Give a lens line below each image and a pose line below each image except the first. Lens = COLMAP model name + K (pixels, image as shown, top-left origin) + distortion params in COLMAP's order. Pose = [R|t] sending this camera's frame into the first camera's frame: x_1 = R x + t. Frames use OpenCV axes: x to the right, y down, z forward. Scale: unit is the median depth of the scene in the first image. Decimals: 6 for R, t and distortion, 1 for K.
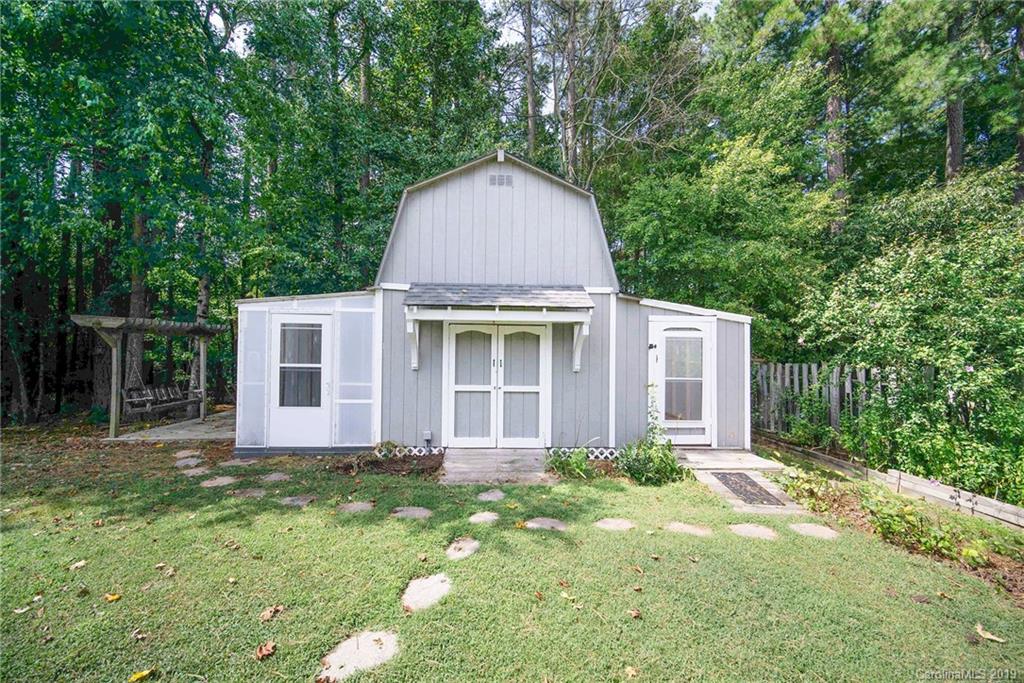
lens RADIAL K [[408.0, 0, 502.5], [0, 408.0, 337.8], [0, 0, 1]] dist [0.000843, 0.000085]
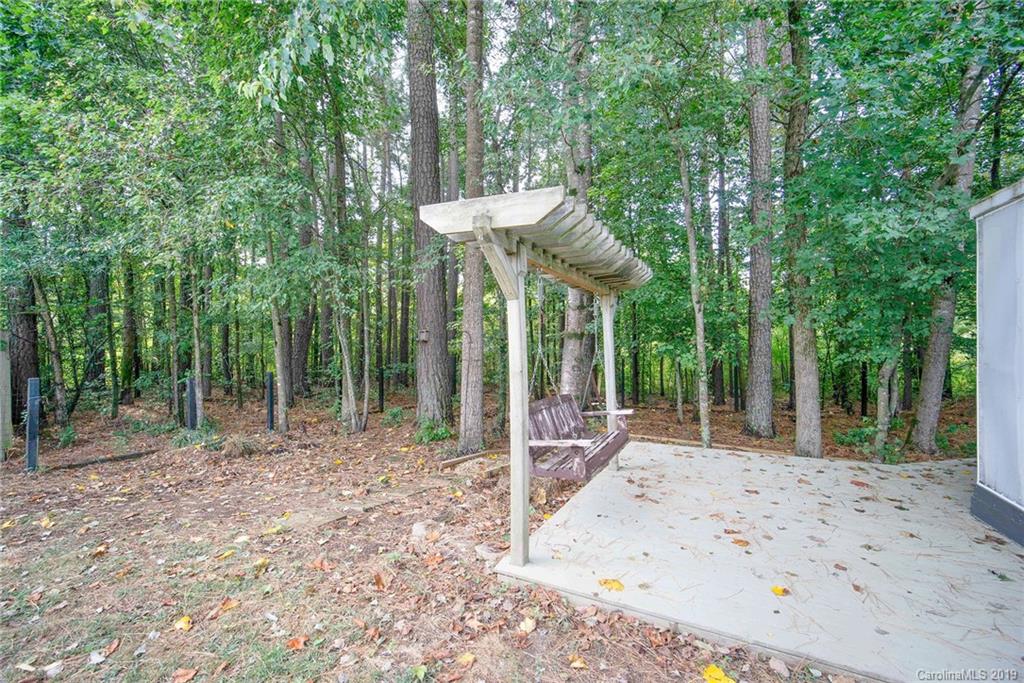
lens RADIAL K [[408.0, 0, 502.5], [0, 408.0, 337.8], [0, 0, 1]] dist [0.000843, 0.000085]
pose [[0.867136, -0.014058, -0.497873, -0.677007], [0.016450, 0.999865, 0.000418, 0.049430], [0.497799, -0.008552, 0.867250, 0.596371]]
